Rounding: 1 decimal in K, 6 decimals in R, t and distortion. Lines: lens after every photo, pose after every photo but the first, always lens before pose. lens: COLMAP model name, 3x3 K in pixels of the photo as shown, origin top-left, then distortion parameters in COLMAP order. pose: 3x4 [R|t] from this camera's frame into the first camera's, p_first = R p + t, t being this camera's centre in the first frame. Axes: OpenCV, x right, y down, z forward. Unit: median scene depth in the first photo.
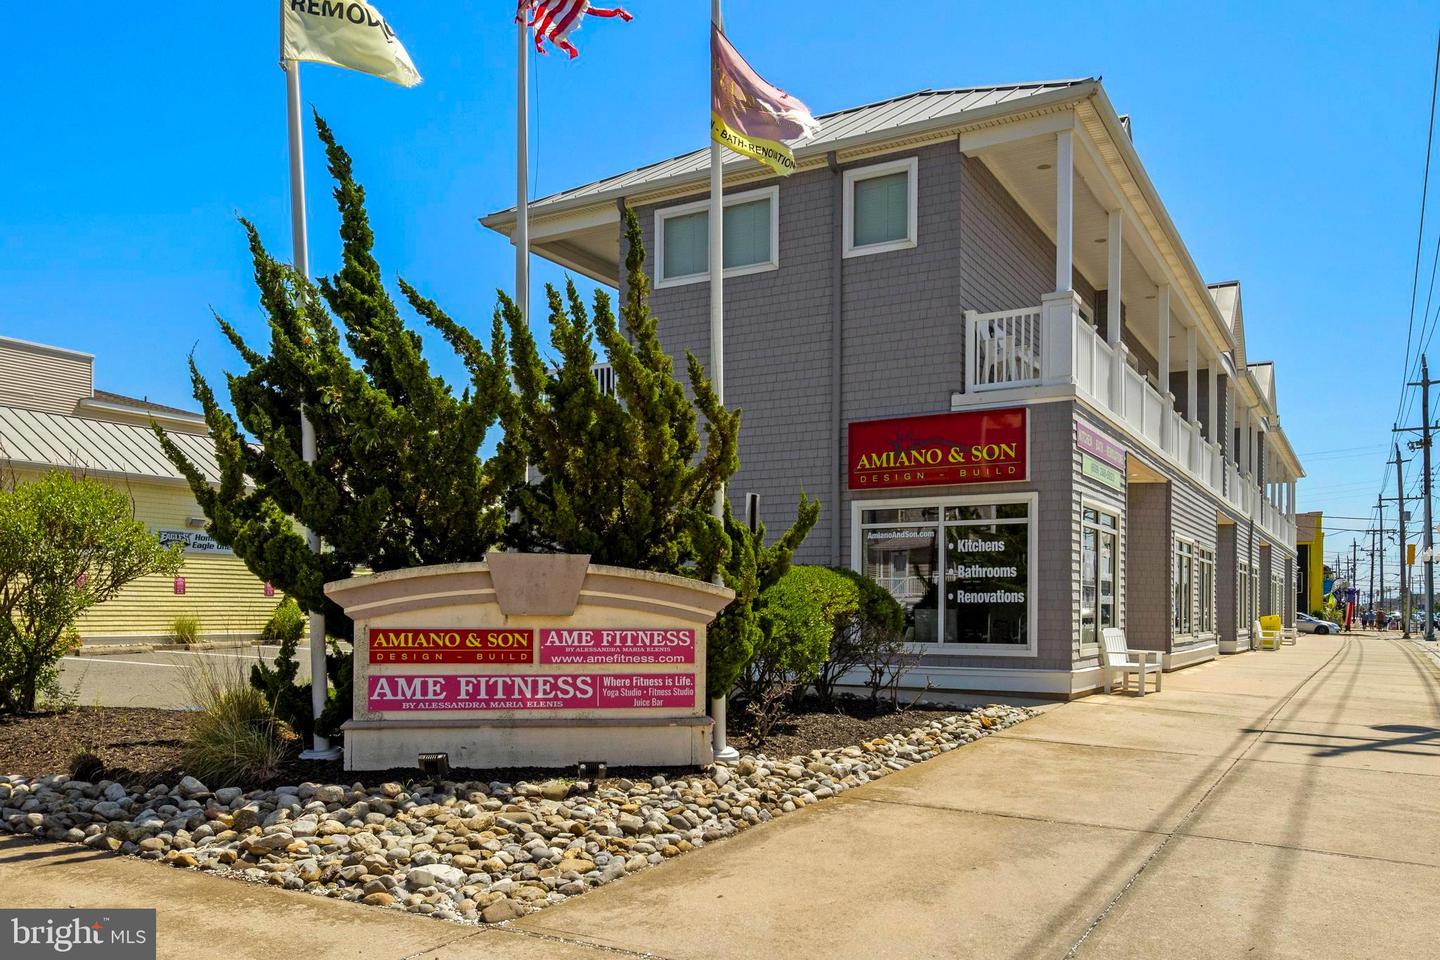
lens RADIAL K [[1108.2, 0, 722.6], [0, 1108.2, 547.9], [0, 0, 1]] dist [-0.002833, 0.002636]
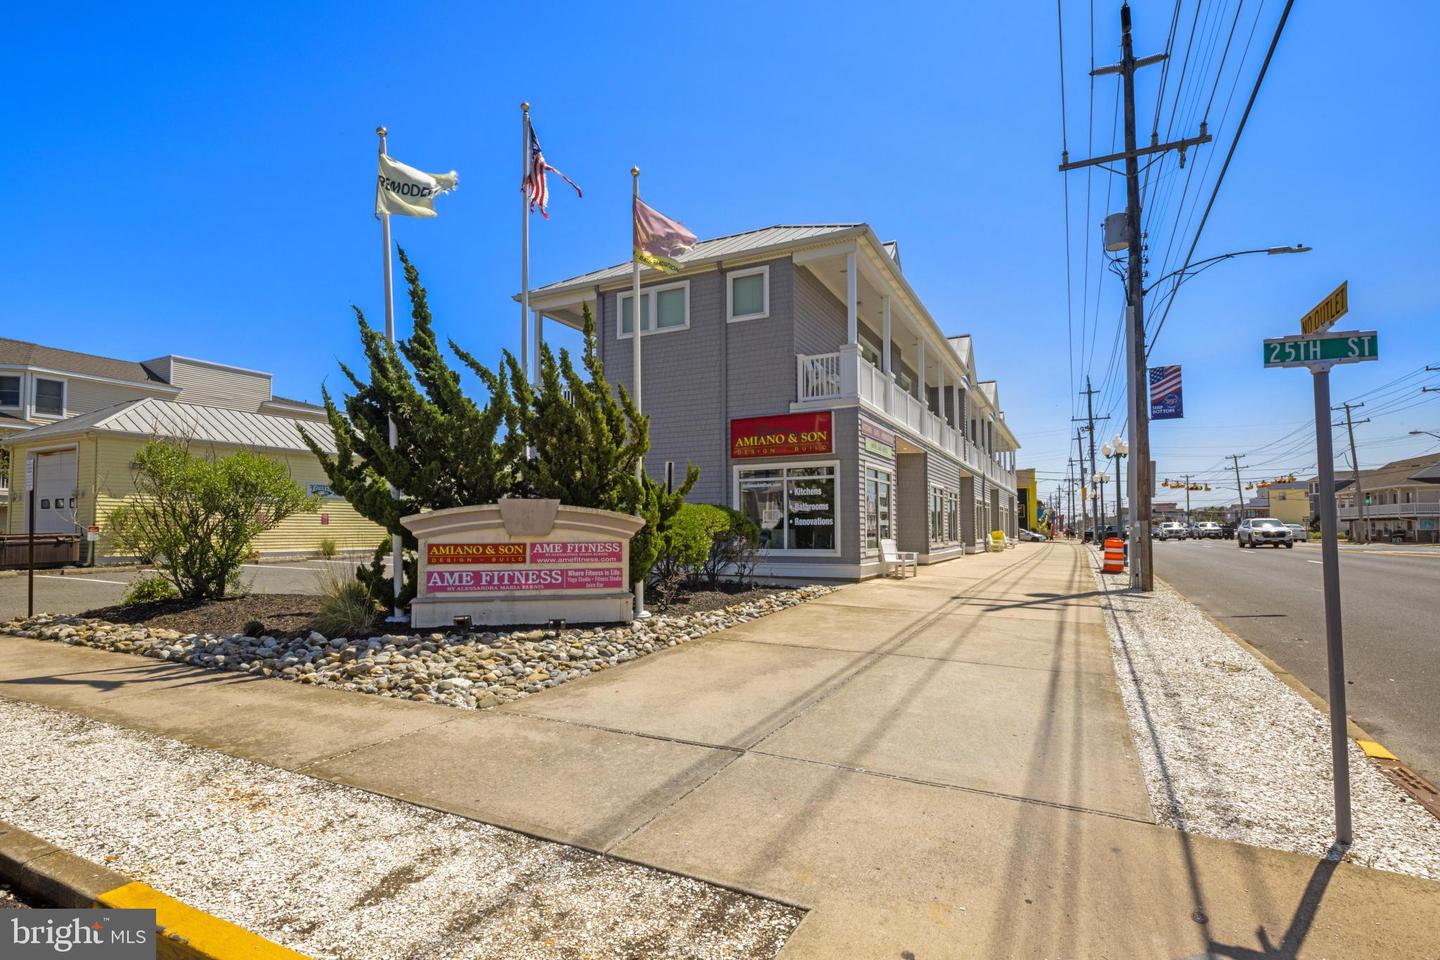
lens RADIAL K [[691.1, 0, 723.7], [0, 691.1, 466.0], [0, 0, 1]] dist [-0.000258, -0.000152]
pose [[0.998134, -0.004509, 0.060887, 0.067446], [0.006808, 0.999270, -0.037603, -0.003643], [-0.060673, 0.037947, 0.997436, -0.088221]]
